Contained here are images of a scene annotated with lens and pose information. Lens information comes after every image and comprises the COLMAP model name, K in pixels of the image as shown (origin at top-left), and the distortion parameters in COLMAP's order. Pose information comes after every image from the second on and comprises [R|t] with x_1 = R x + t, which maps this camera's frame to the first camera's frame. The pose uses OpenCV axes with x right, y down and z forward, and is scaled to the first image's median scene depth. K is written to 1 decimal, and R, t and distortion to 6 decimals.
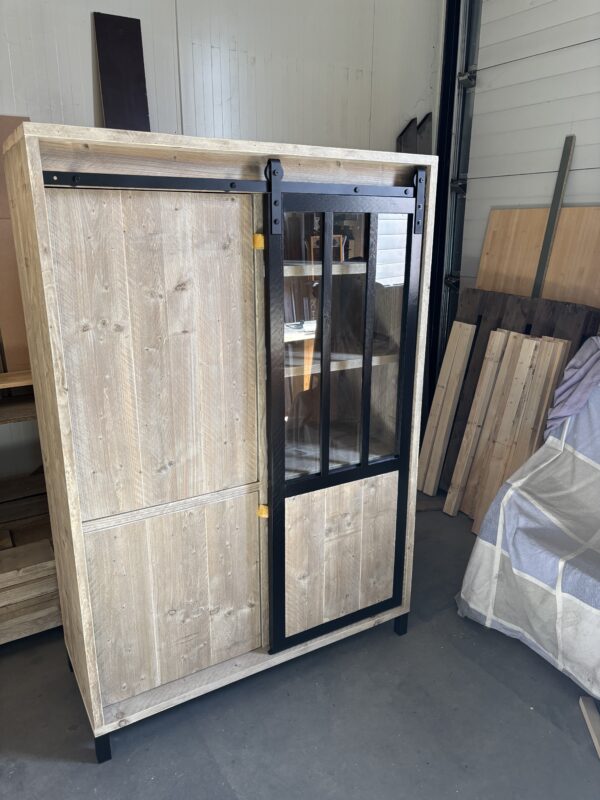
lens RADIAL K [[594.3, 0, 303.2], [0, 594.3, 399.4], [0, 0, 1]] dist [0.030646, -0.003941]
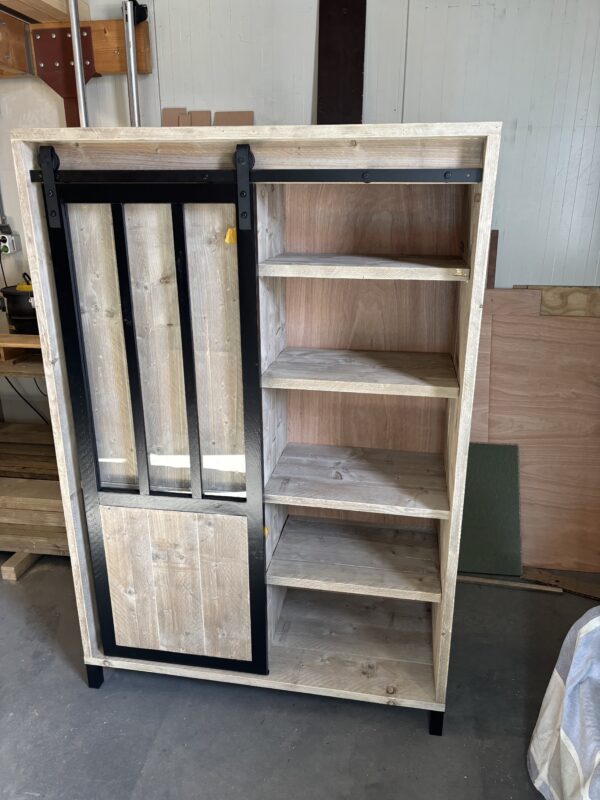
lens RADIAL K [[594.3, 0, 323.0], [0, 594.3, 417.1], [0, 0, 1]] dist [0.030646, -0.003941]
pose [[0.768054, 0.201954, -0.607707, 0.715250], [-0.183303, 0.978596, 0.093540, -0.113435], [0.613590, 0.039551, 0.788634, 0.403071]]
